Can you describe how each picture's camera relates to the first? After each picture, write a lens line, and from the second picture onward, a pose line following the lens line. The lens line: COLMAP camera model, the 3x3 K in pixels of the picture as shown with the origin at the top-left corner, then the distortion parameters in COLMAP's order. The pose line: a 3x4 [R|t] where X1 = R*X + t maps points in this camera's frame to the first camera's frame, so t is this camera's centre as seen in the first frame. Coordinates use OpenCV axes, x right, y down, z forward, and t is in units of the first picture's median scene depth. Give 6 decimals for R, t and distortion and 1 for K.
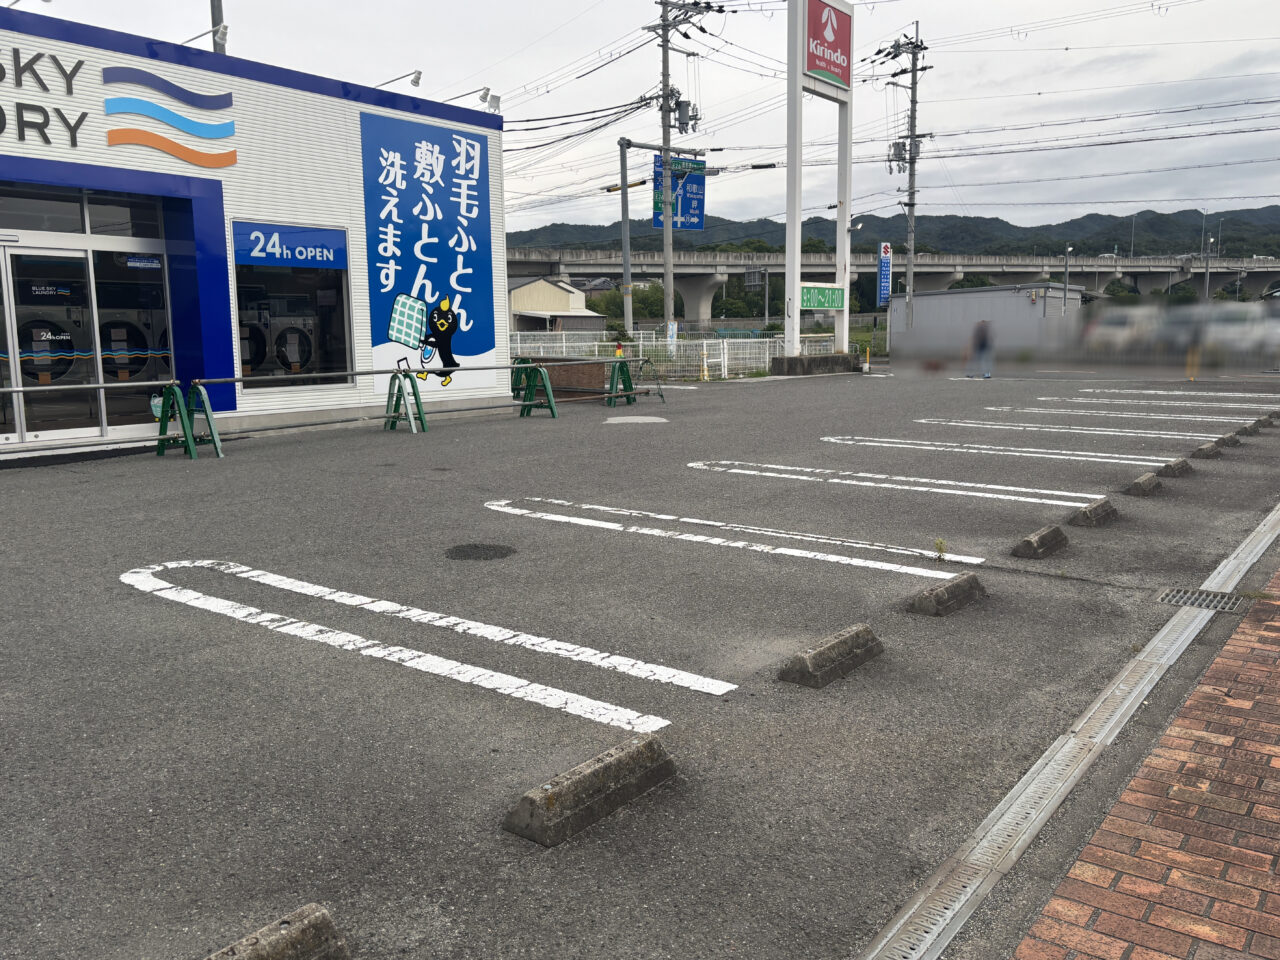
lens RADIAL K [[1044.3, 0, 664.4], [0, 1044.3, 482.9], [0, 0, 1]] dist [0.059918, -0.024480]
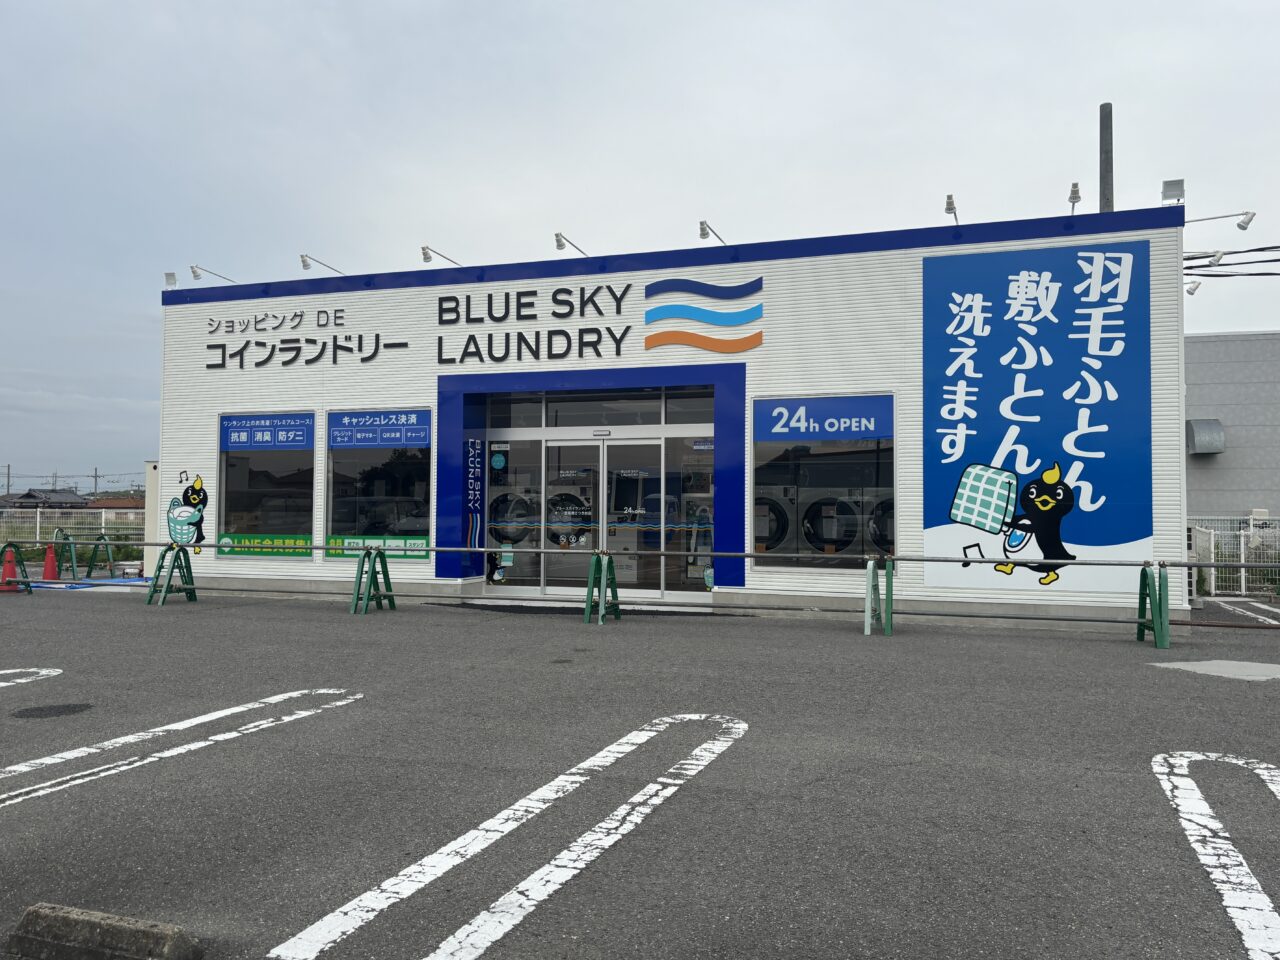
lens RADIAL K [[1044.3, 0, 679.8], [0, 1044.3, 489.9], [0, 0, 1]] dist [0.059918, -0.024480]
pose [[0.300453, -0.002710, -0.953793, 0.452201], [-0.147515, 0.987832, -0.049276, -0.090155], [0.942320, 0.155504, 0.296397, 0.567009]]
